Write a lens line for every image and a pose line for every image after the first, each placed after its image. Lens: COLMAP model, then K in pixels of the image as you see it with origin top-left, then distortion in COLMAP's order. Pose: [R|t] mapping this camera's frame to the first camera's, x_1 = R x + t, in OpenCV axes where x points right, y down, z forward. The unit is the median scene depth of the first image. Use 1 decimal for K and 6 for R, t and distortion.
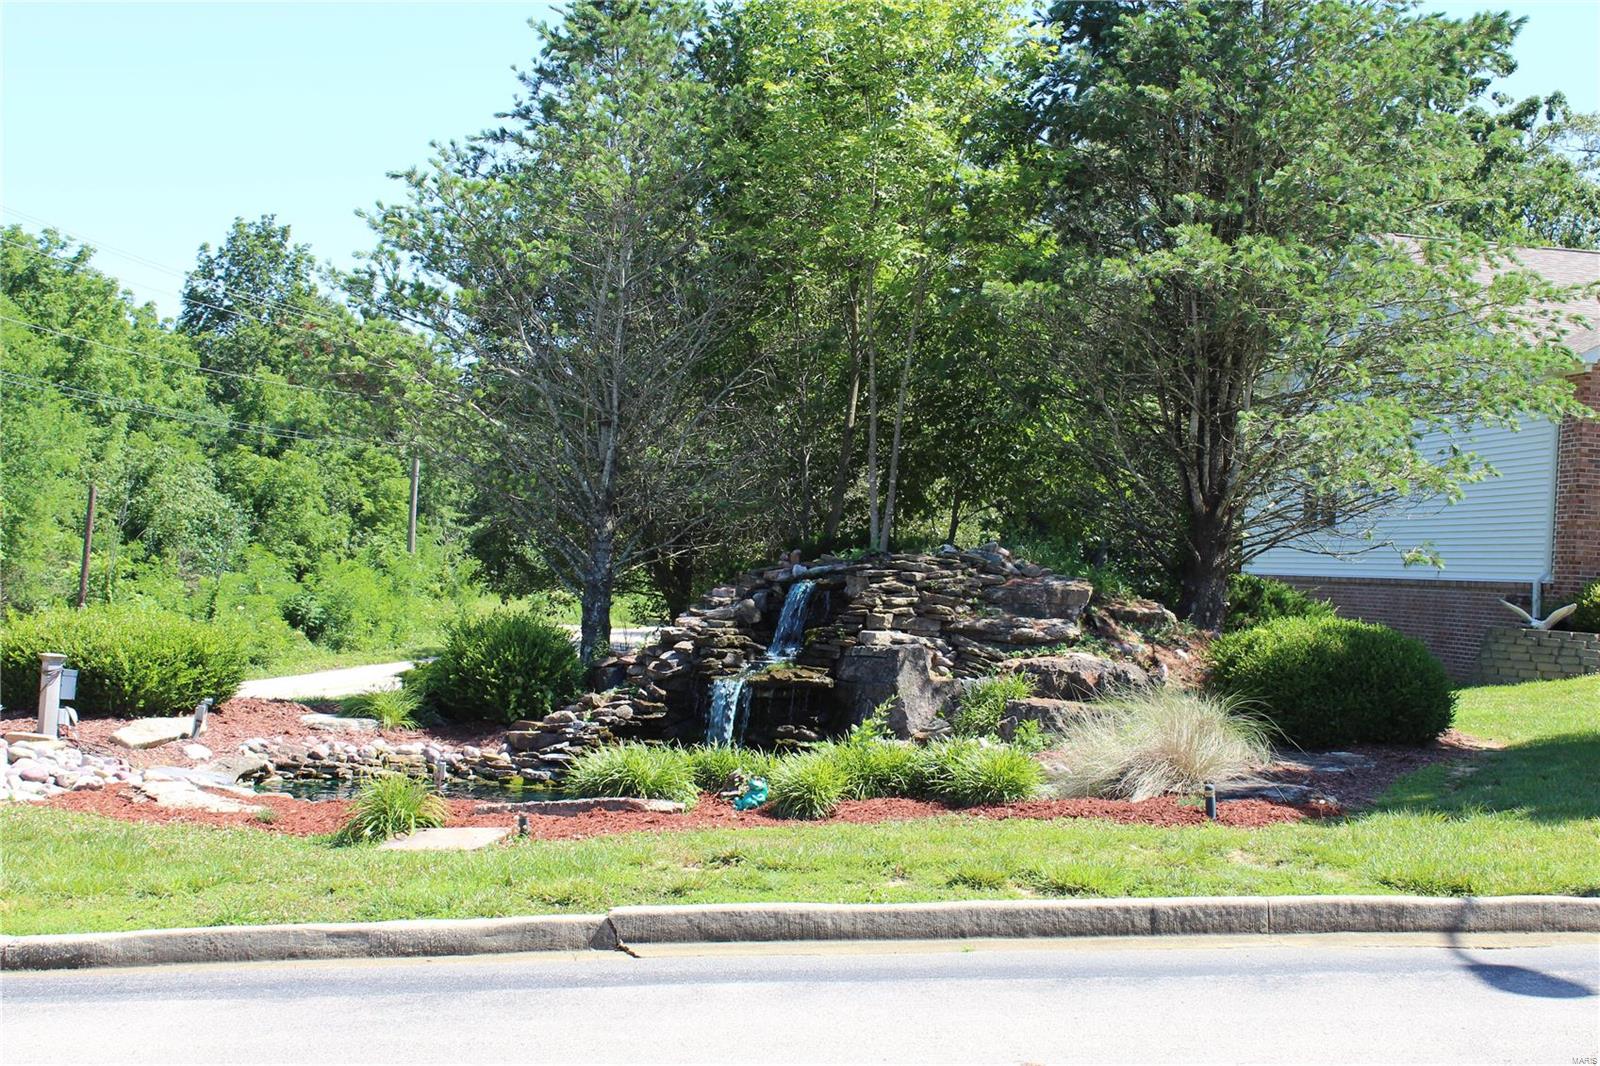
lens RADIAL K [[2194.8, 0, 796.8], [0, 2194.8, 537.1], [0, 0, 1]] dist [-0.059740, 0.168657]
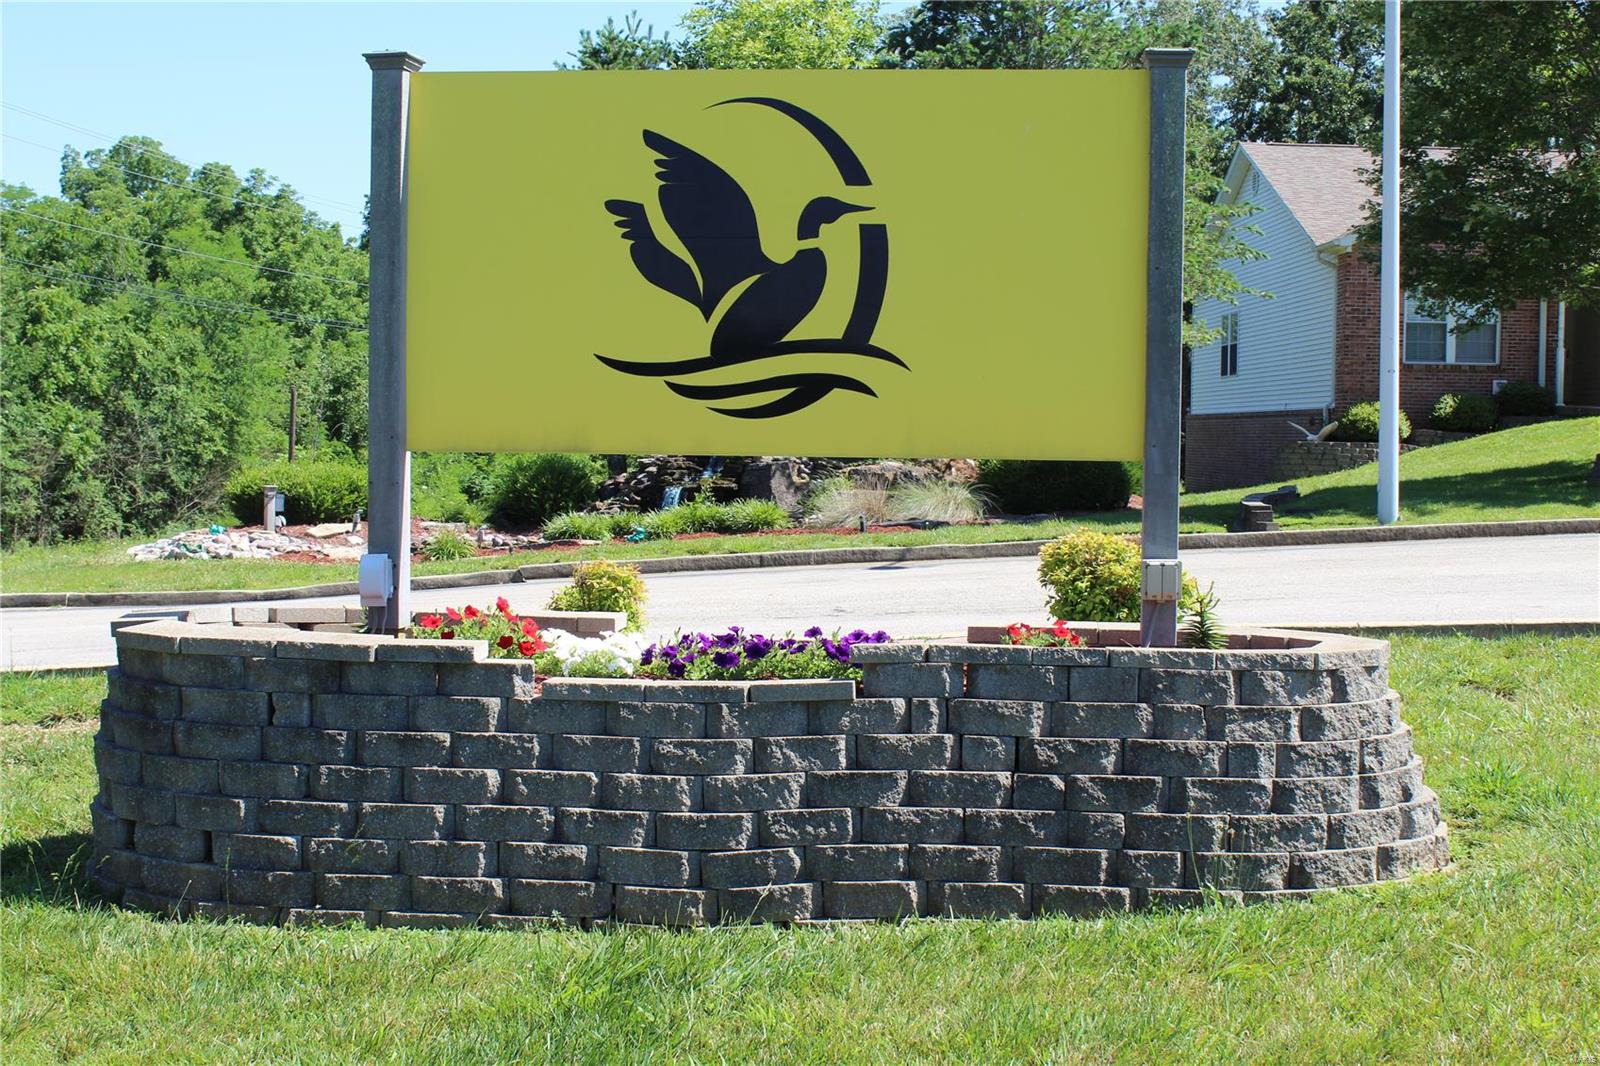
lens RADIAL K [[2194.8, 0, 796.8], [0, 2194.8, 537.1], [0, 0, 1]] dist [-0.059740, 0.168657]
pose [[0.994793, -0.043019, -0.092390, 0.212872], [0.048203, 0.997342, 0.054634, 0.017006], [0.089794, -0.058803, 0.994223, -0.629051]]
